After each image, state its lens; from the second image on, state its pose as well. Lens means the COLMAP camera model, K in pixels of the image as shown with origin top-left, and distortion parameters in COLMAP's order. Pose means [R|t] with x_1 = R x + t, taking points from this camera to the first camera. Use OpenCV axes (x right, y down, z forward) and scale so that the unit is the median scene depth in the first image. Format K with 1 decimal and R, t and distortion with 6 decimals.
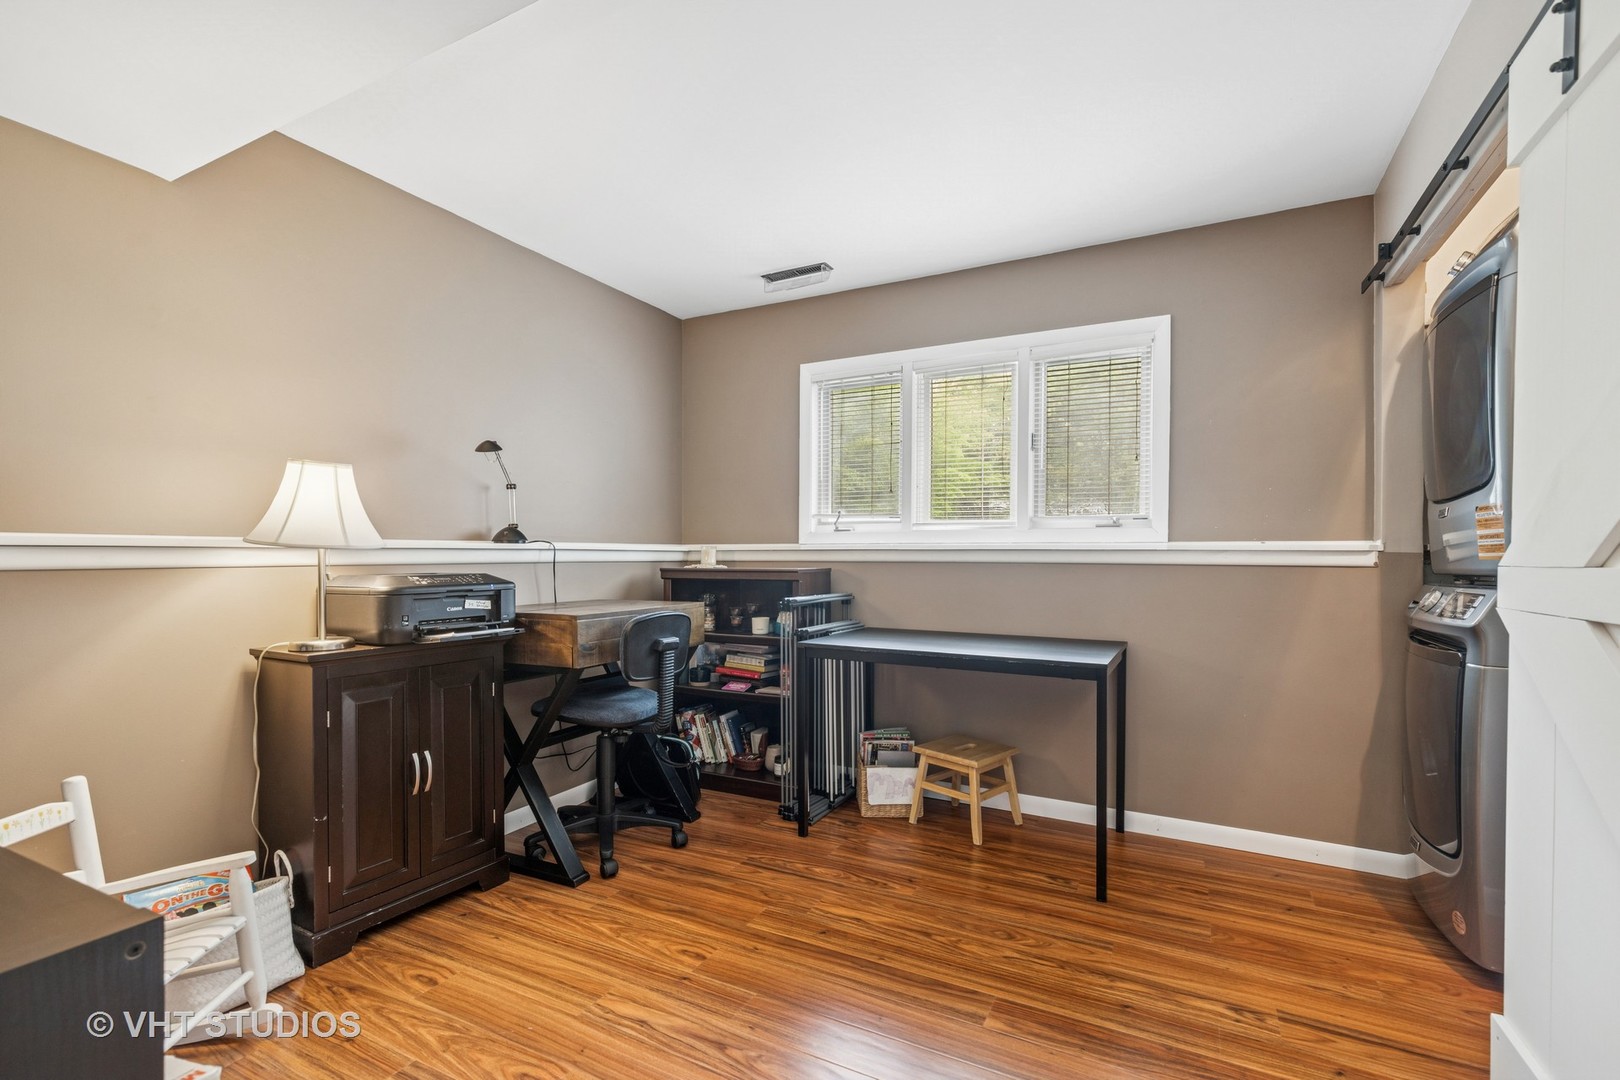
lens RADIAL K [[739.0, 0, 813.0], [0, 739.0, 550.7], [0, 0, 1]] dist [0.003730, 0.000931]
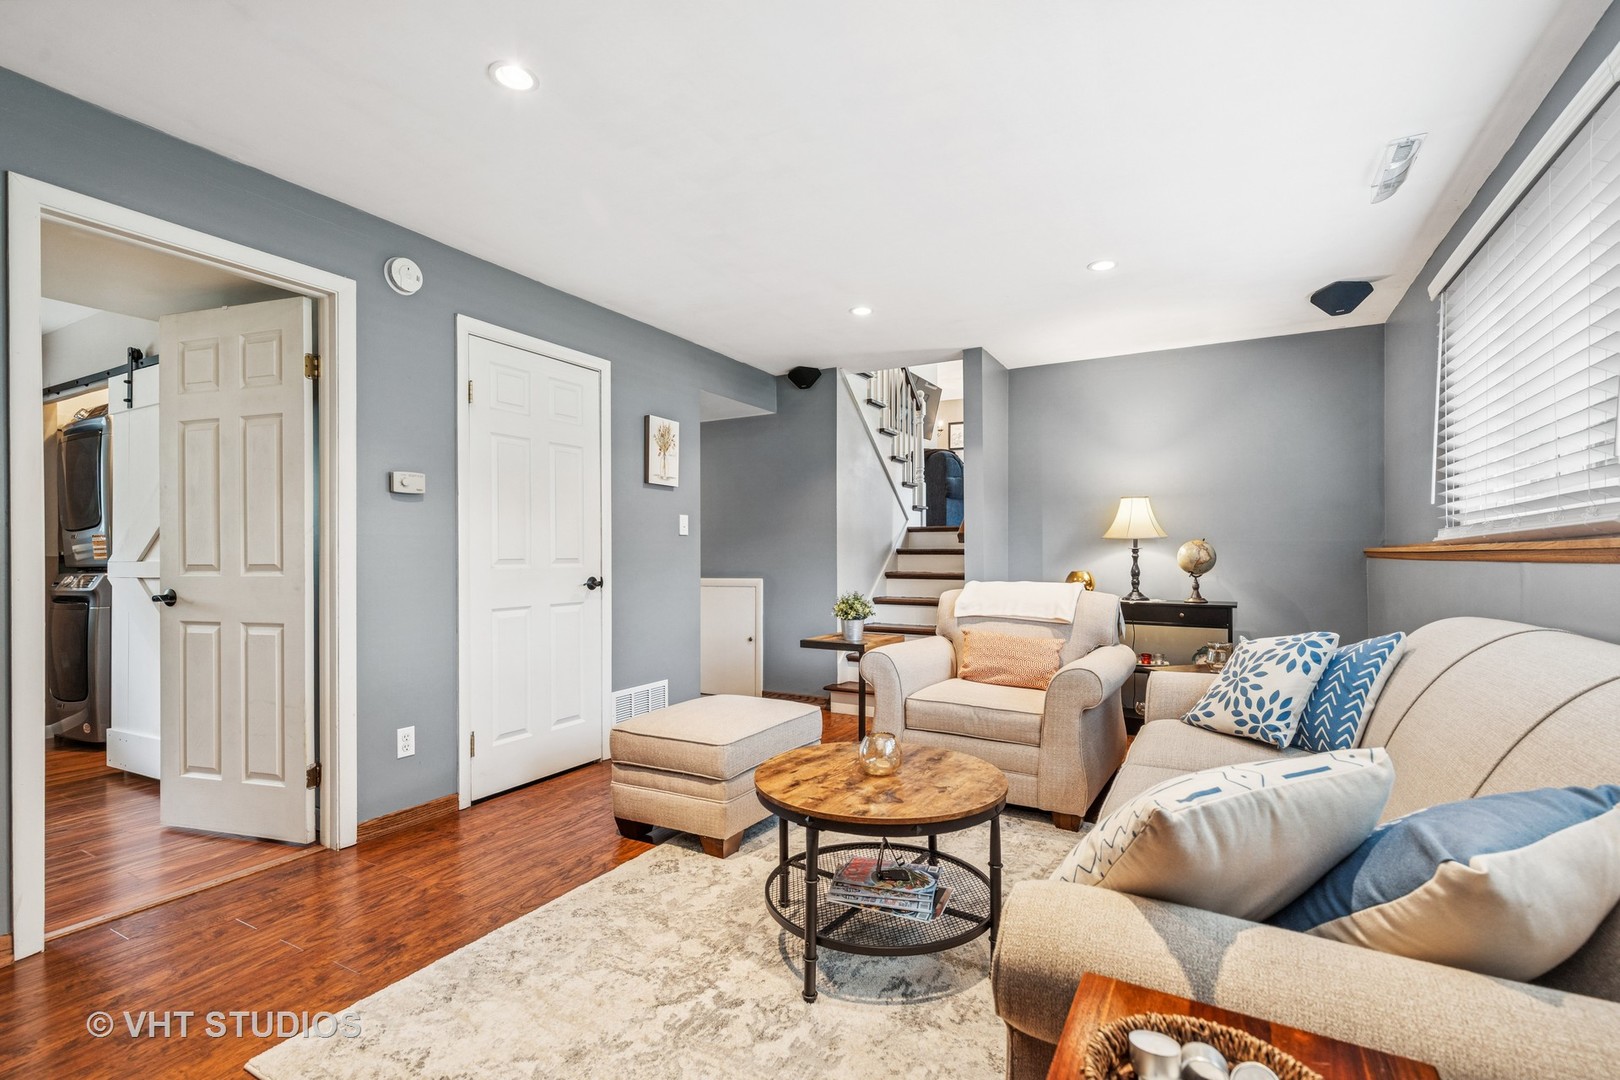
lens RADIAL K [[739.0, 0, 816.7], [0, 739.0, 549.5], [0, 0, 1]] dist [0.003730, 0.000931]
pose [[0.039924, -0.007873, 0.999172, -1.209432], [0.003802, 0.999963, 0.007727, -0.027333], [-0.999195, 0.003490, 0.039953, -1.220525]]
